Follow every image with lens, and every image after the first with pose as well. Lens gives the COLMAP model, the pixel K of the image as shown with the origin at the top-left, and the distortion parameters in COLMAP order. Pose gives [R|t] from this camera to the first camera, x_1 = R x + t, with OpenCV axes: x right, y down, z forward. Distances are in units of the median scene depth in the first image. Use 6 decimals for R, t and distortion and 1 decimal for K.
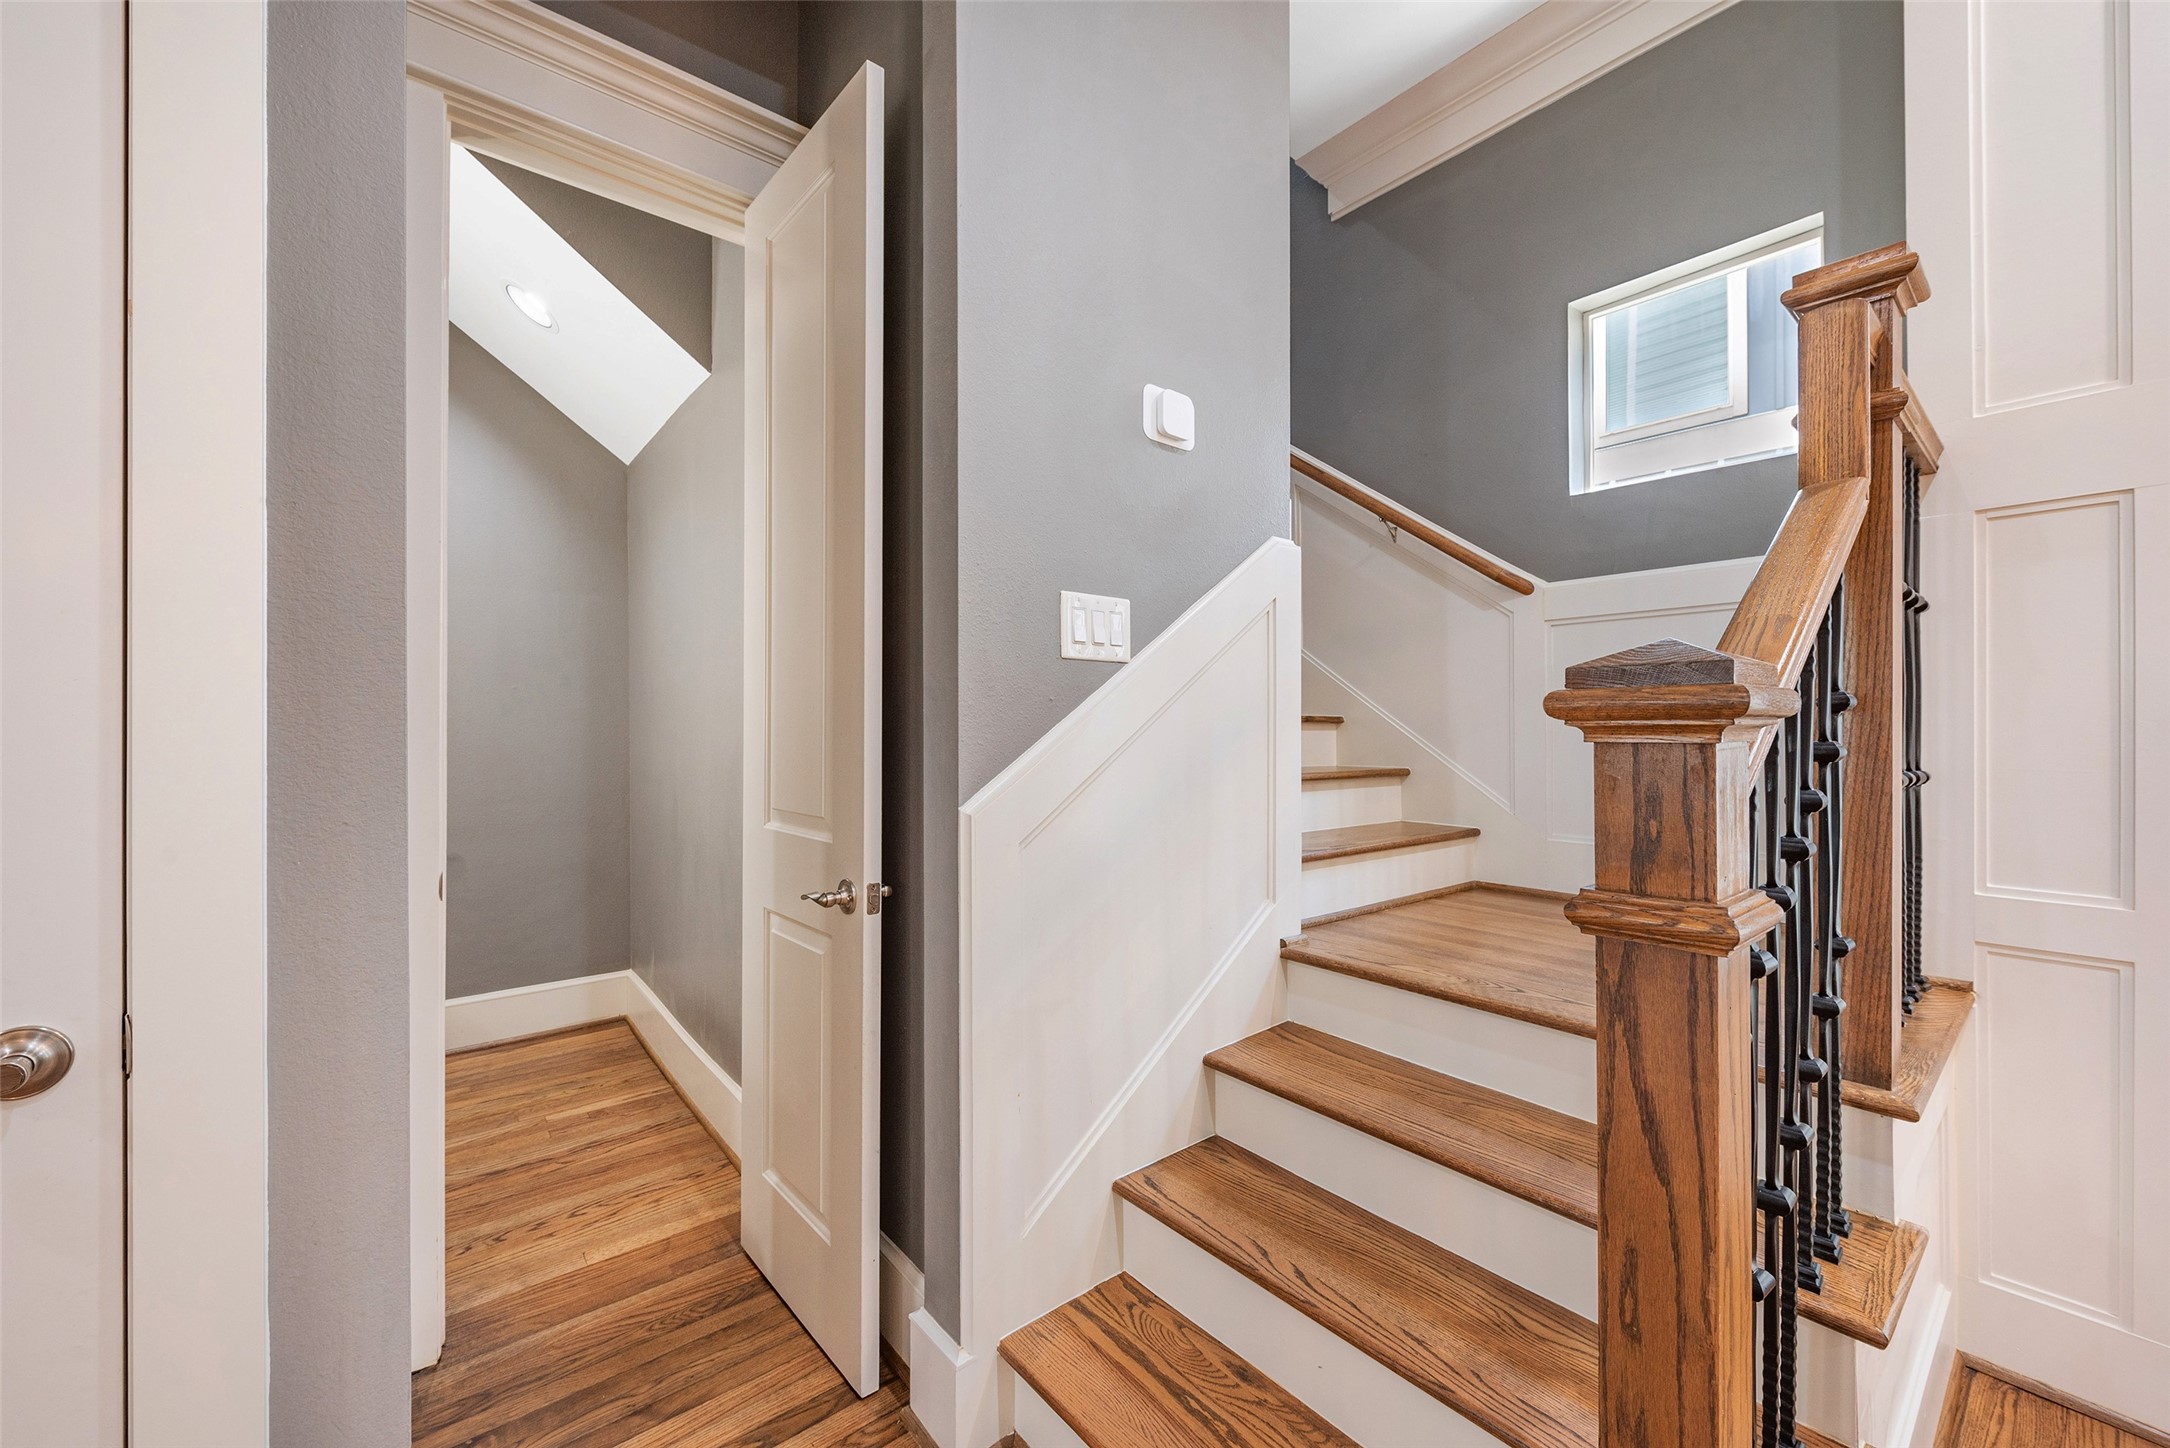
lens RADIAL K [[840.0, 0, 1049.8], [0, 840.0, 698.4], [0, 0, 1]] dist [-0.001879, -0.000279]
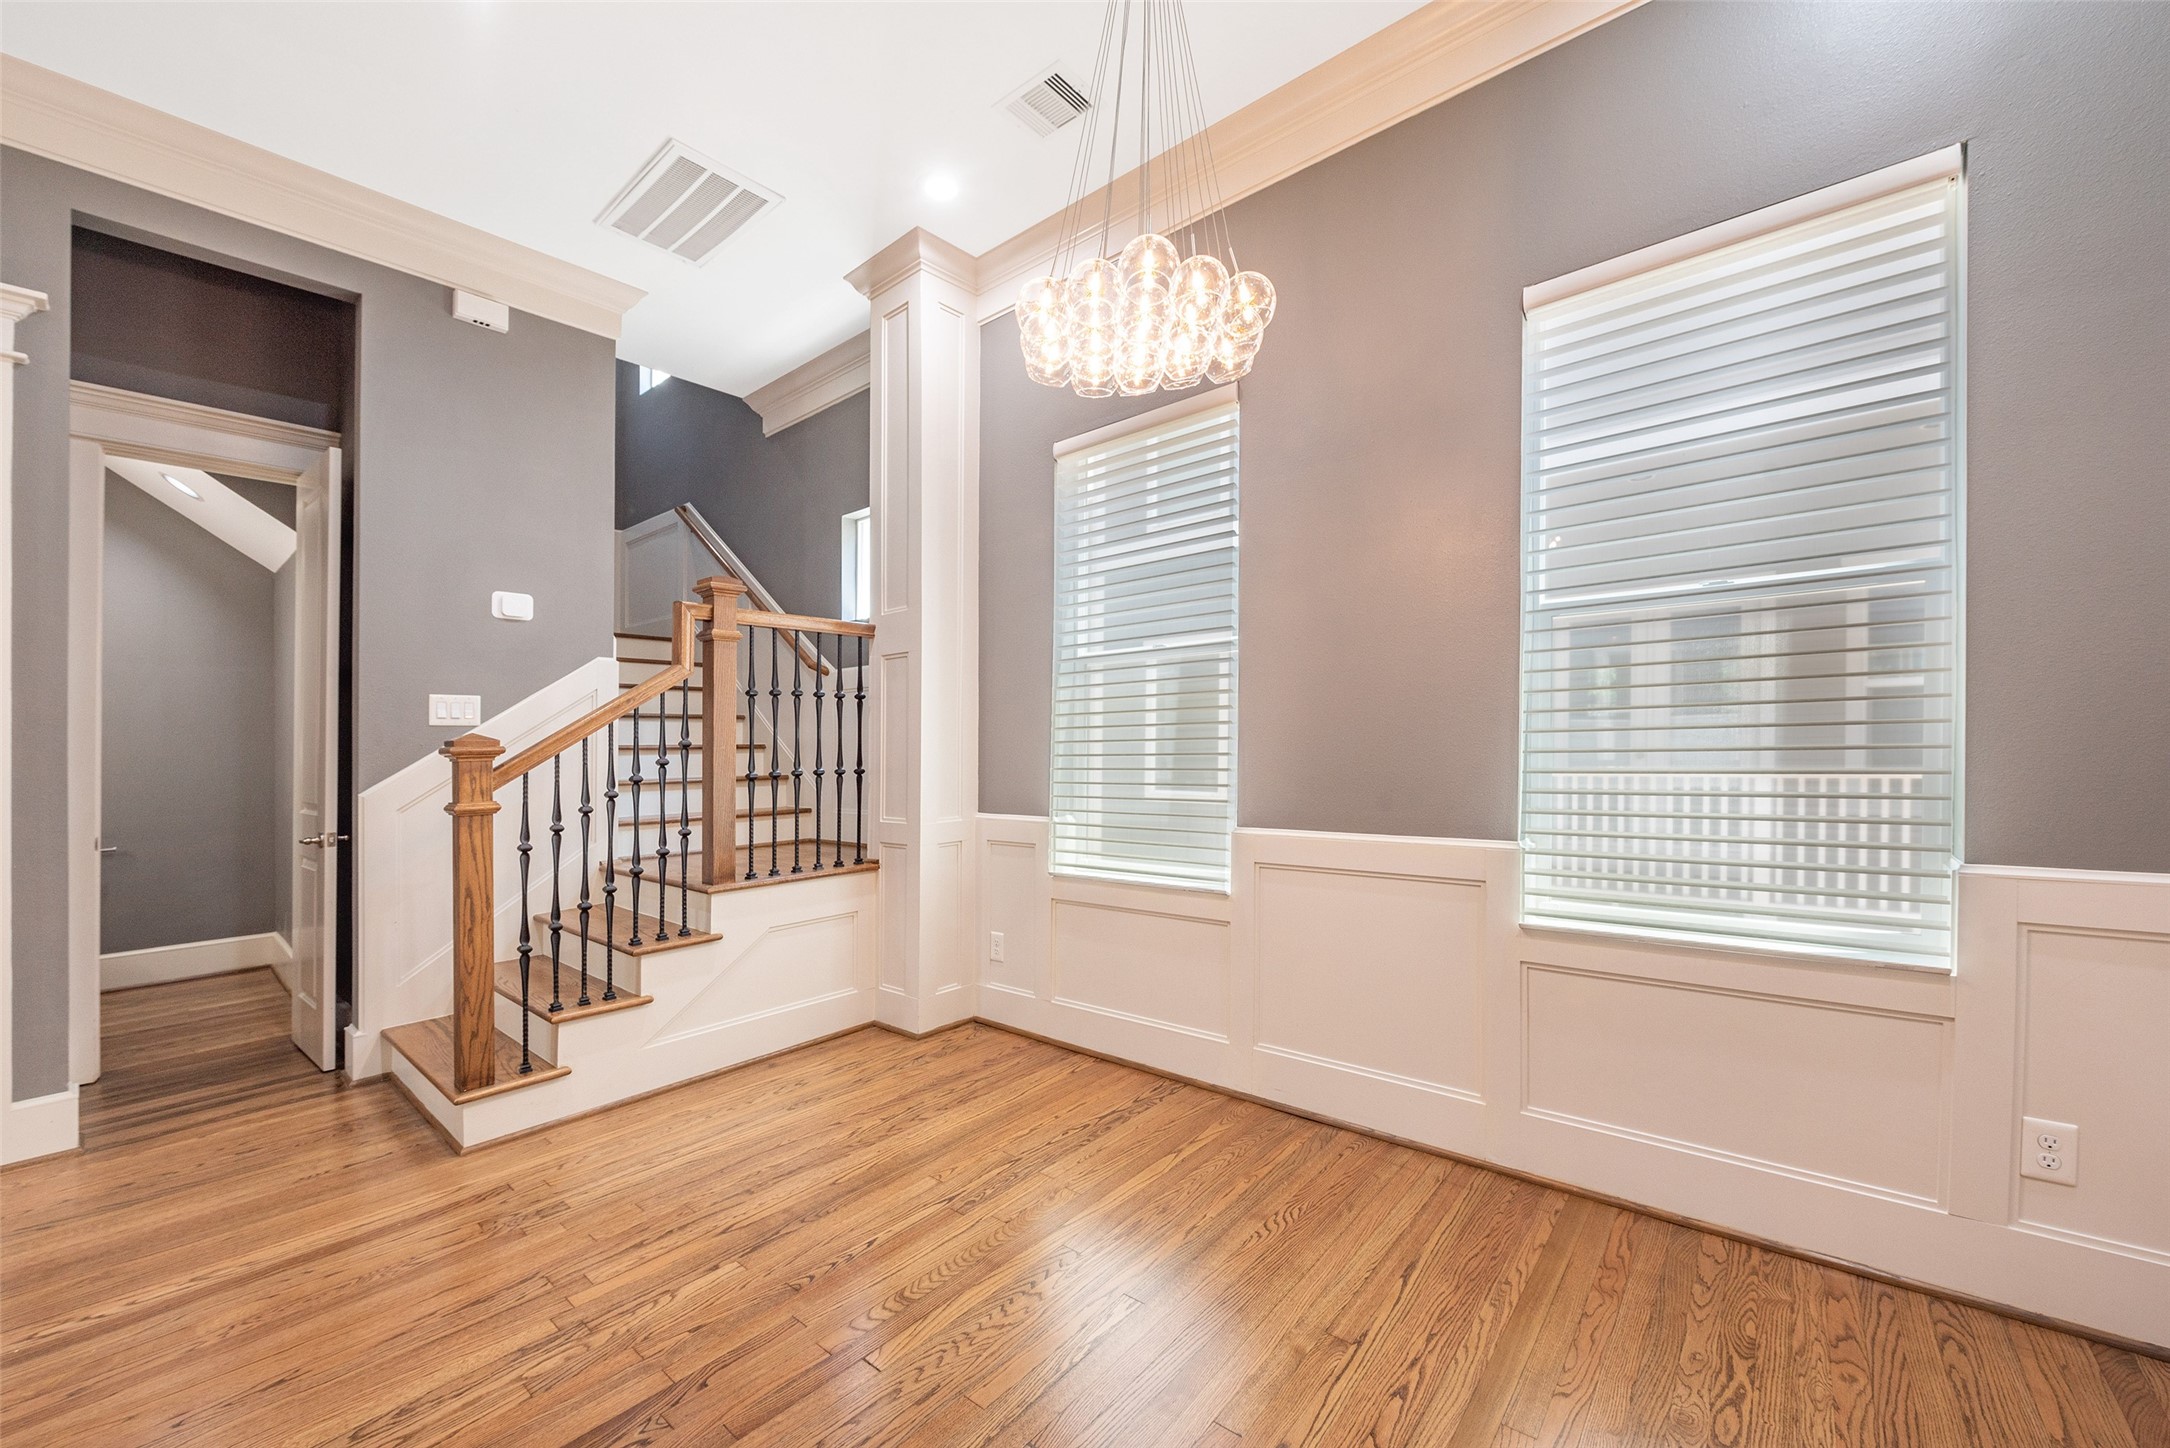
lens RADIAL K [[857.4, 0, 1056.0], [0, 857.4, 724.7], [0, 0, 1]] dist [-0.007179, -0.000033]
pose [[0.983368, -0.003229, 0.181597, 1.119219], [0.002705, 0.999991, 0.003134, -0.050710], [-0.181606, -0.002590, 0.983368, -1.353948]]
